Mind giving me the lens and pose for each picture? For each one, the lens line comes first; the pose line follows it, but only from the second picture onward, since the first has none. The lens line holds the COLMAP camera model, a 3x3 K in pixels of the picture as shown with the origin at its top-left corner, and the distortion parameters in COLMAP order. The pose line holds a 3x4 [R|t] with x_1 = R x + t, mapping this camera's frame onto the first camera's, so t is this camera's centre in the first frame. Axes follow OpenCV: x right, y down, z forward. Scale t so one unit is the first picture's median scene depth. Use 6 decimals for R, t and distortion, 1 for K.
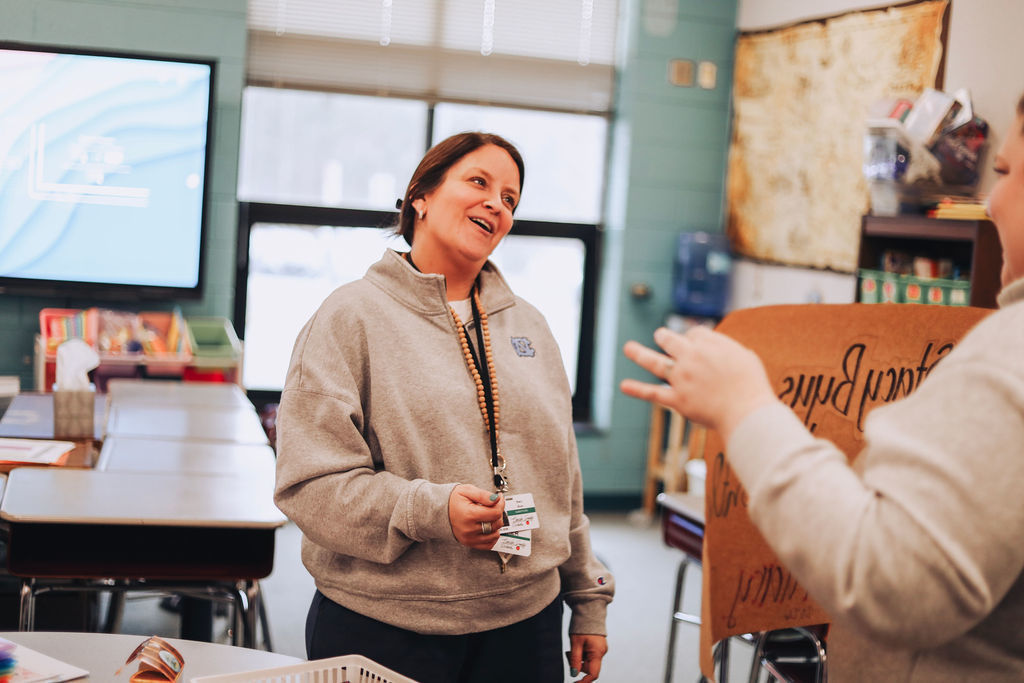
lens RADIAL K [[1464.3, 0, 512.0], [0, 1464.3, 341.5], [0, 0, 1]] dist [-0.116083, -0.025964]
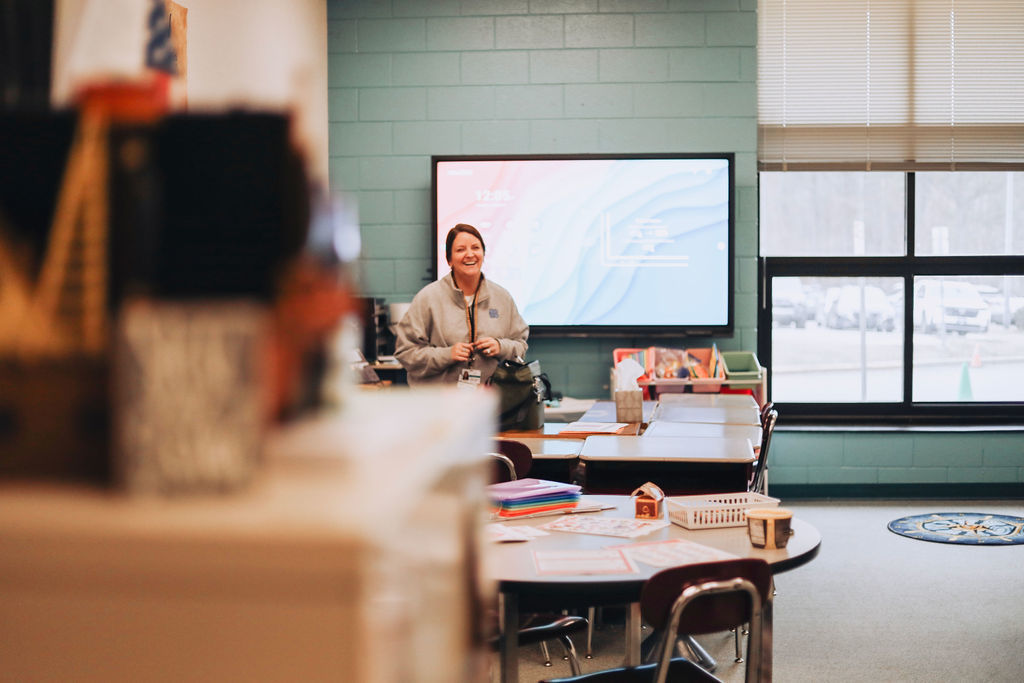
lens RADIAL K [[1464.3, 0, 512.0], [0, 1464.3, 341.5], [0, 0, 1]] dist [-0.116083, -0.025964]
pose [[0.918866, -0.050815, -0.391284, 0.123214], [0.033957, 0.998177, -0.049887, 0.036744], [0.393106, 0.032552, 0.918917, -0.297962]]
